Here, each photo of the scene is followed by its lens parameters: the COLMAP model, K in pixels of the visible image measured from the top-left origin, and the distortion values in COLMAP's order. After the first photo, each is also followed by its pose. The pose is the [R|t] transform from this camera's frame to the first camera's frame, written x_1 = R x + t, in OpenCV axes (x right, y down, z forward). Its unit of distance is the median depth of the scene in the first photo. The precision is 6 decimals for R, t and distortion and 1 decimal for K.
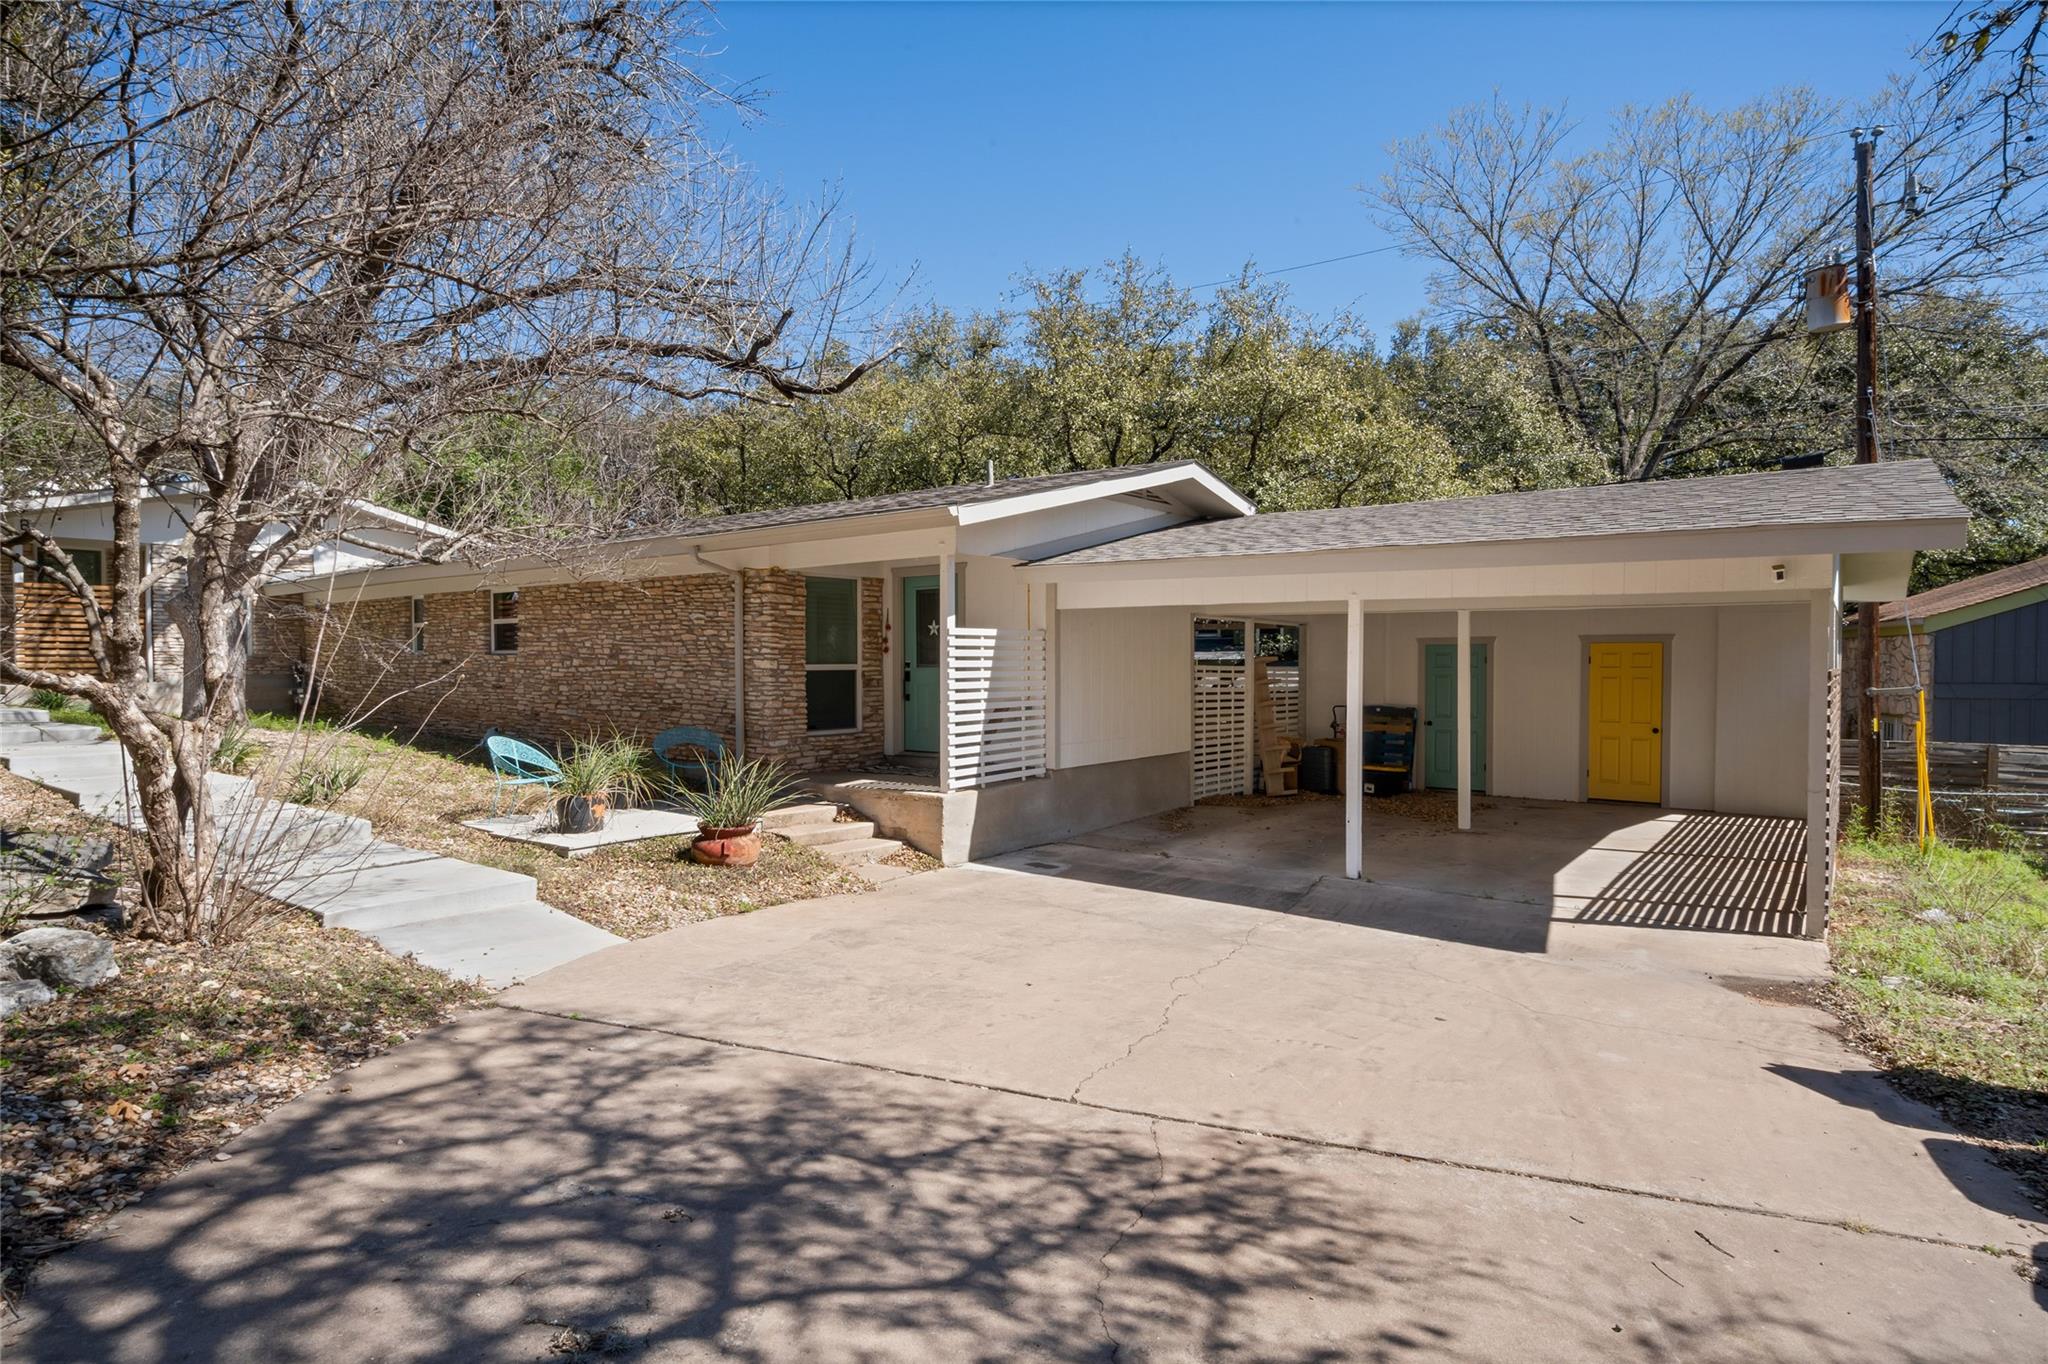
lens RADIAL K [[1084.7, 0, 1018.9], [0, 1084.7, 692.6], [0, 0, 1]] dist [-0.003144, 0.001797]
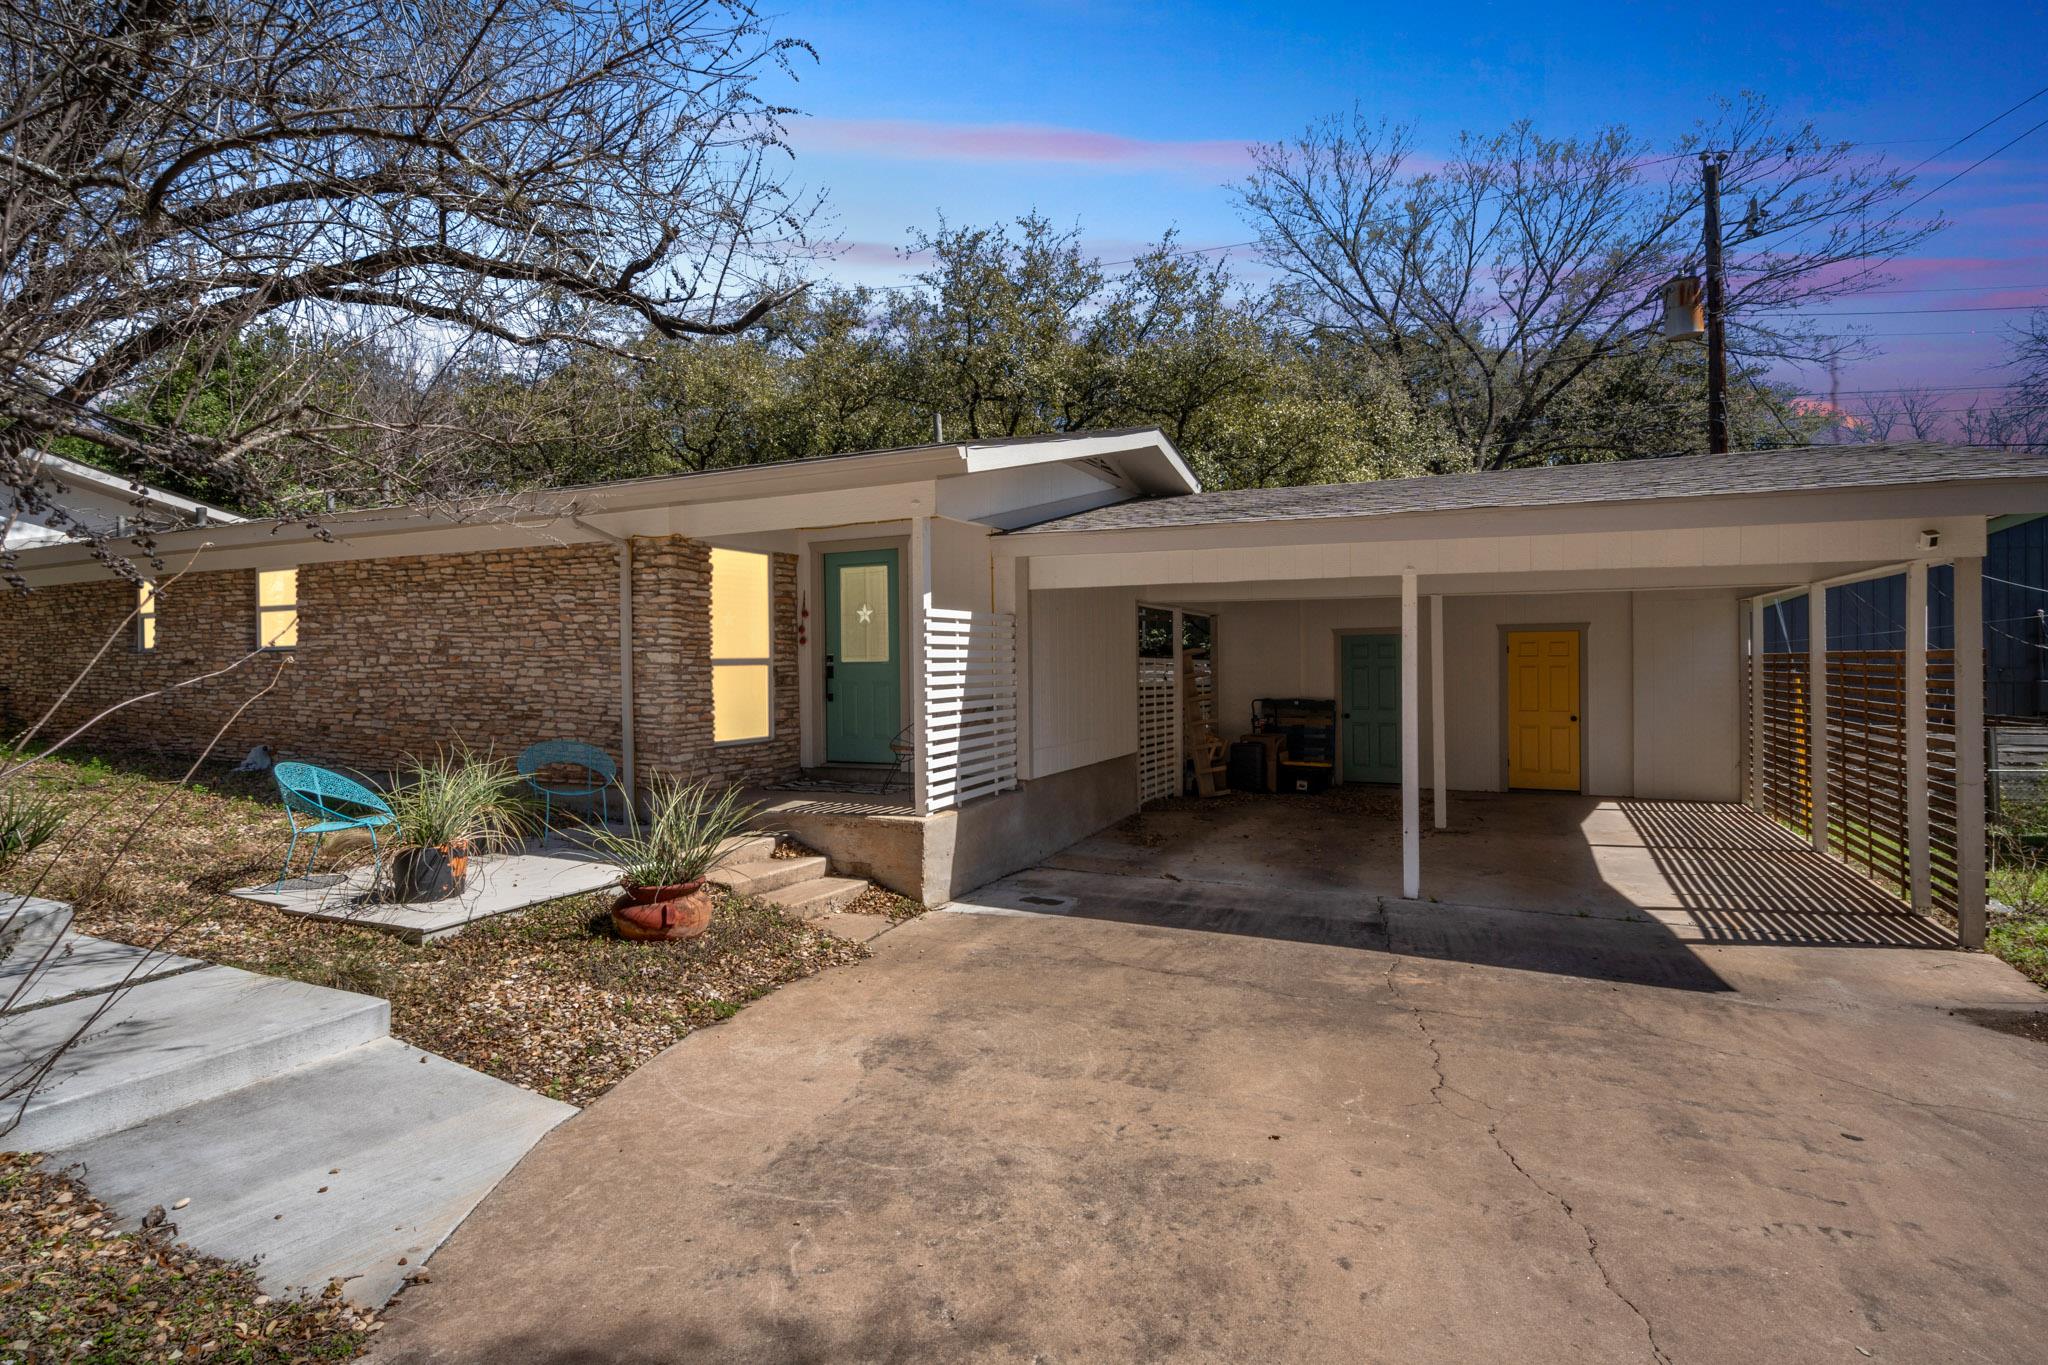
lens RADIAL K [[1017.5, 0, 1021.7], [0, 1017.5, 668.2], [0, 0, 1]] dist [-0.001104, 0.001557]
pose [[0.977978, -0.010437, 0.208445, -0.129836], [0.015342, 0.999642, -0.021928, 0.001476], [-0.208142, 0.024643, 0.977788, 0.218469]]
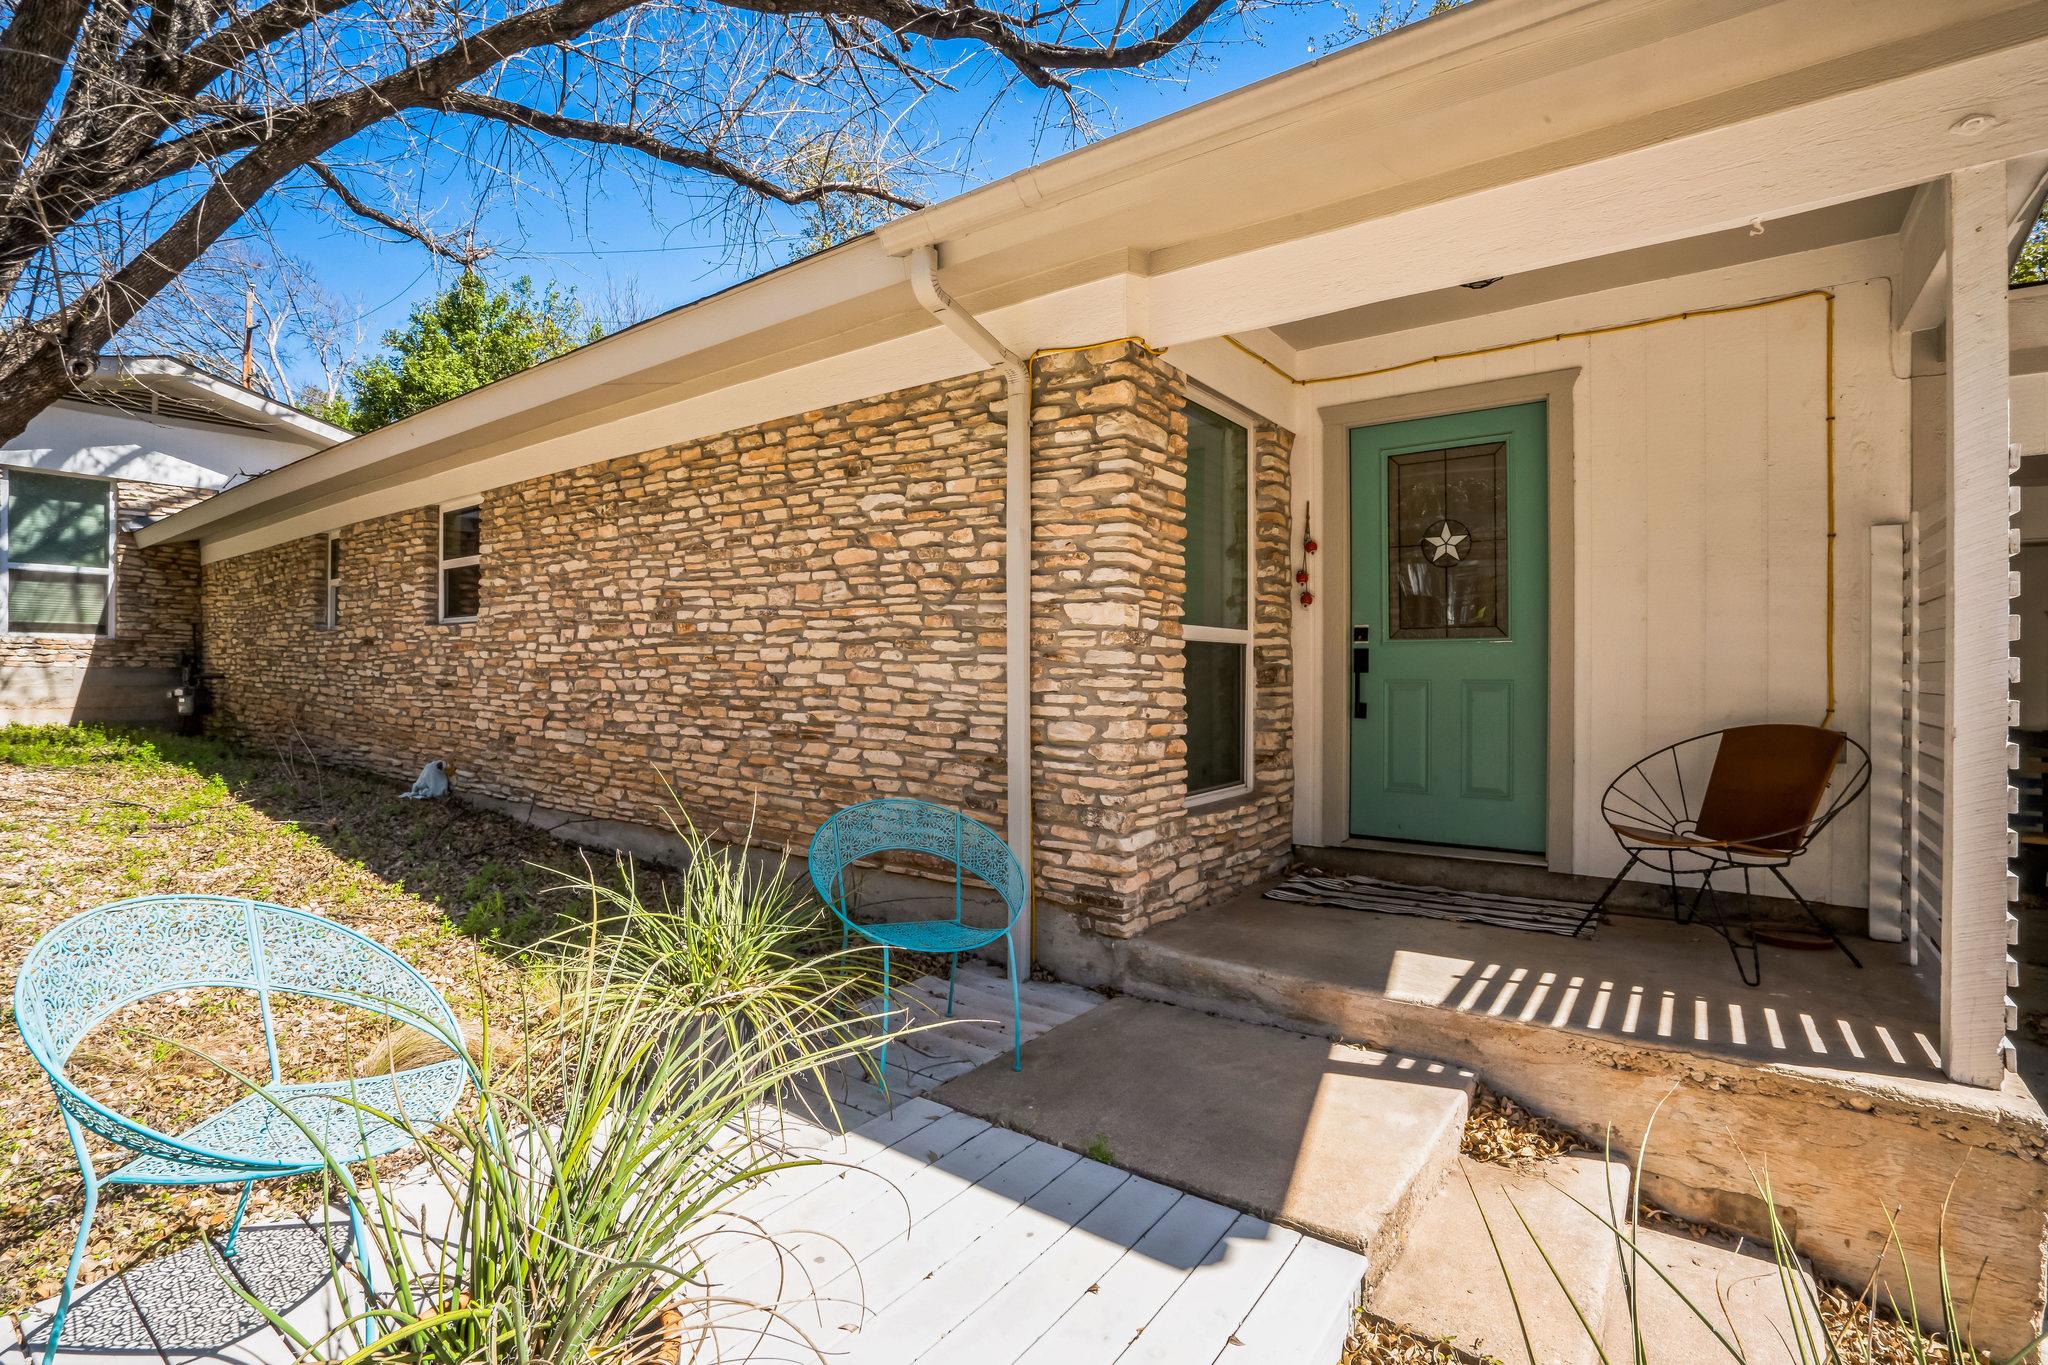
lens RADIAL K [[953.0, 0, 1003.6], [0, 953.0, 677.8], [0, 0, 1]] dist [-0.055671, 0.016023]
pose [[0.999983, 0.005269, 0.002331, -0.258787], [-0.005208, 0.999660, -0.025557, 0.002097], [-0.002465, 0.025544, 0.999671, 0.673180]]
